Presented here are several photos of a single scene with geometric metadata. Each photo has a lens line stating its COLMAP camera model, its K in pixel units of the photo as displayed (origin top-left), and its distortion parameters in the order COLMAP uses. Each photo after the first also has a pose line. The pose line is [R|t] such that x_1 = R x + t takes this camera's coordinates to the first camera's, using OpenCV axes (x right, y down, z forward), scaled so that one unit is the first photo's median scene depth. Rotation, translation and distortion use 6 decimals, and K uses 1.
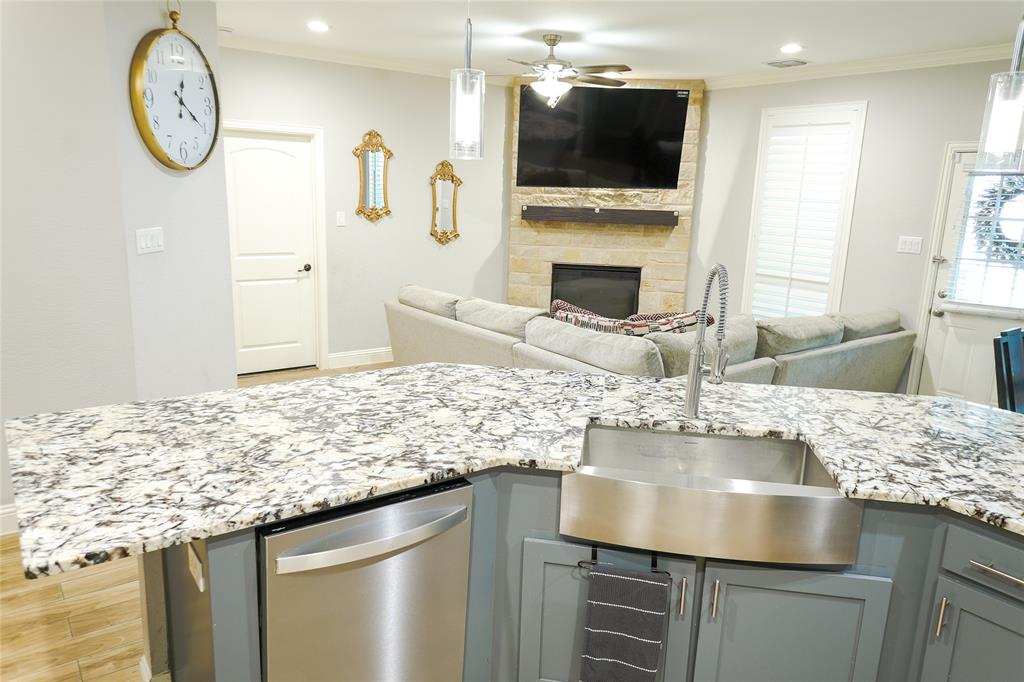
lens RADIAL K [[715.0, 0, 512.0], [0, 715.0, 341.0], [0, 0, 1]] dist [-0.000459, -0.005965]
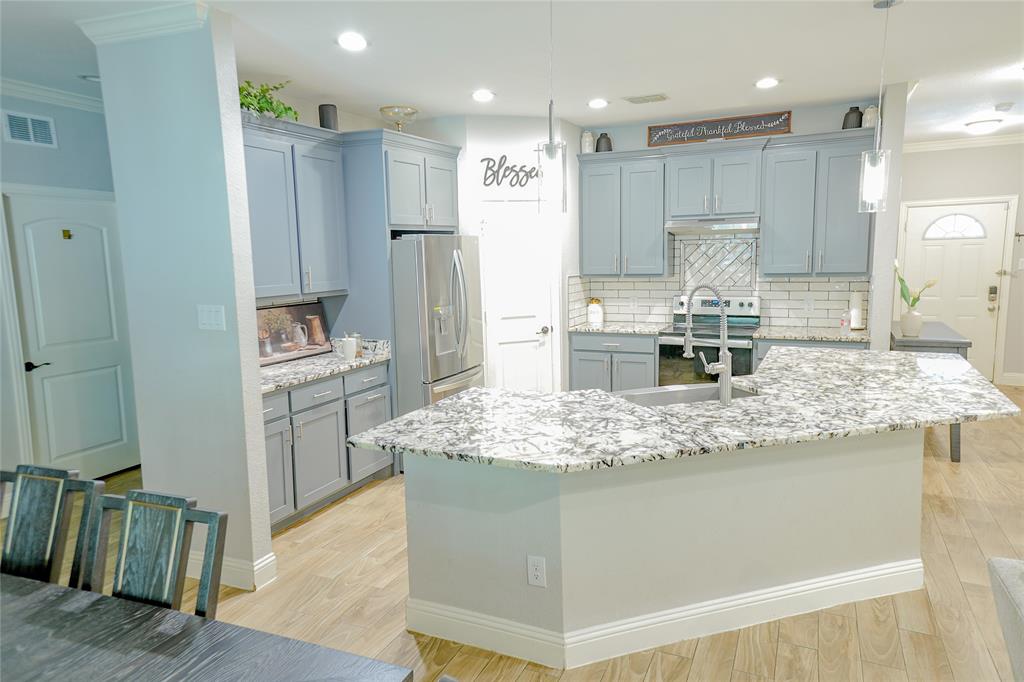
lens RADIAL K [[676.8, 0, 512.0], [0, 676.8, 341.0], [0, 0, 1]] dist [0.061228, 0.000434]
pose [[-0.877237, 0.049838, -0.477464, 0.578861], [-0.108344, 0.948381, 0.298052, -0.164152], [0.467672, 0.313192, -0.826555, 0.887921]]
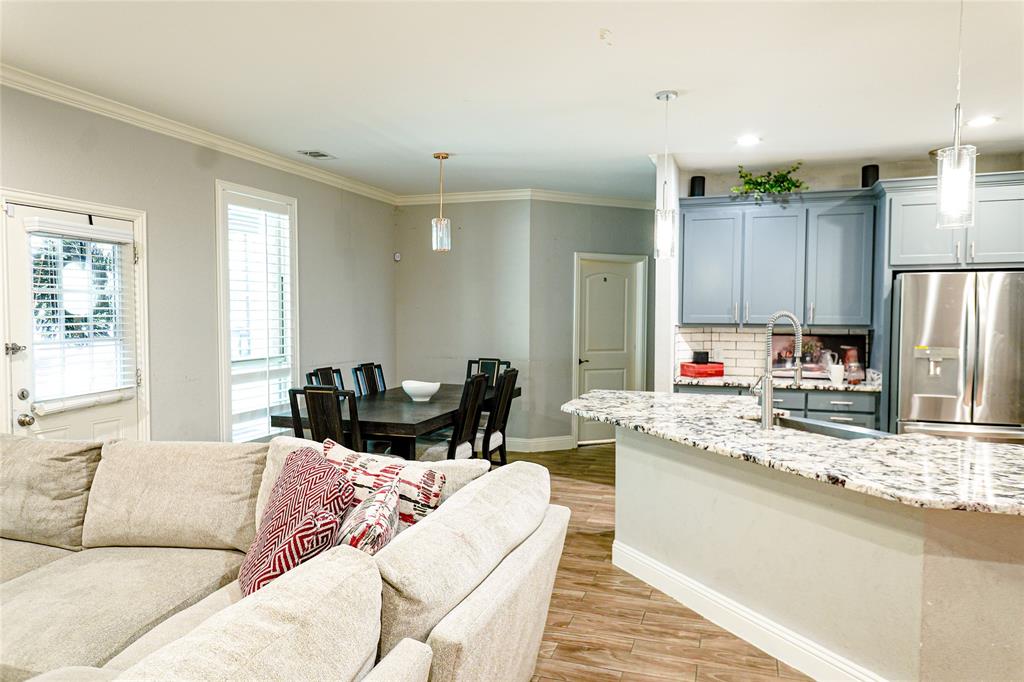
lens RADIAL K [[690.1, 0, 512.0], [0, 690.1, 341.0], [0, 0, 1]] dist [0.022346, -0.004289]
pose [[-0.567555, -0.069012, 0.820438, -0.263019], [0.148811, 0.971471, 0.184660, -0.182785], [-0.809776, 0.226895, -0.541093, 1.014751]]
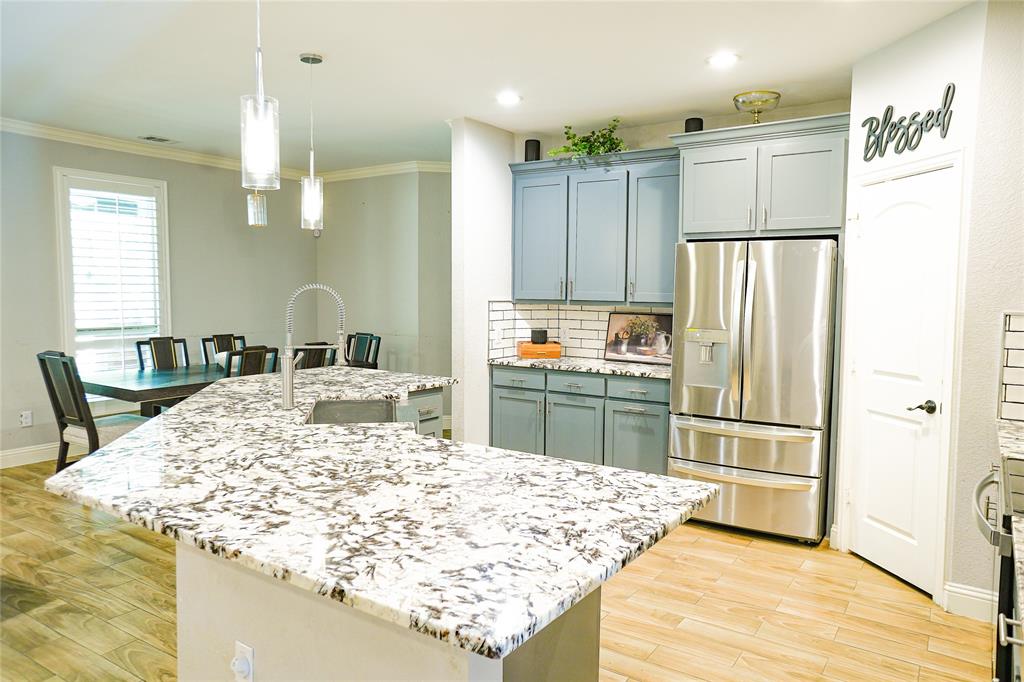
lens RADIAL K [[693.3, 0, 512.0], [0, 693.3, 341.0], [0, 0, 1]] dist [-0.024271, 0.003887]
pose [[-0.328174, -0.107202, 0.938515, -0.499848], [0.175424, 0.969340, 0.172064, -0.076211], [-0.928185, 0.221105, -0.299306, 0.477643]]
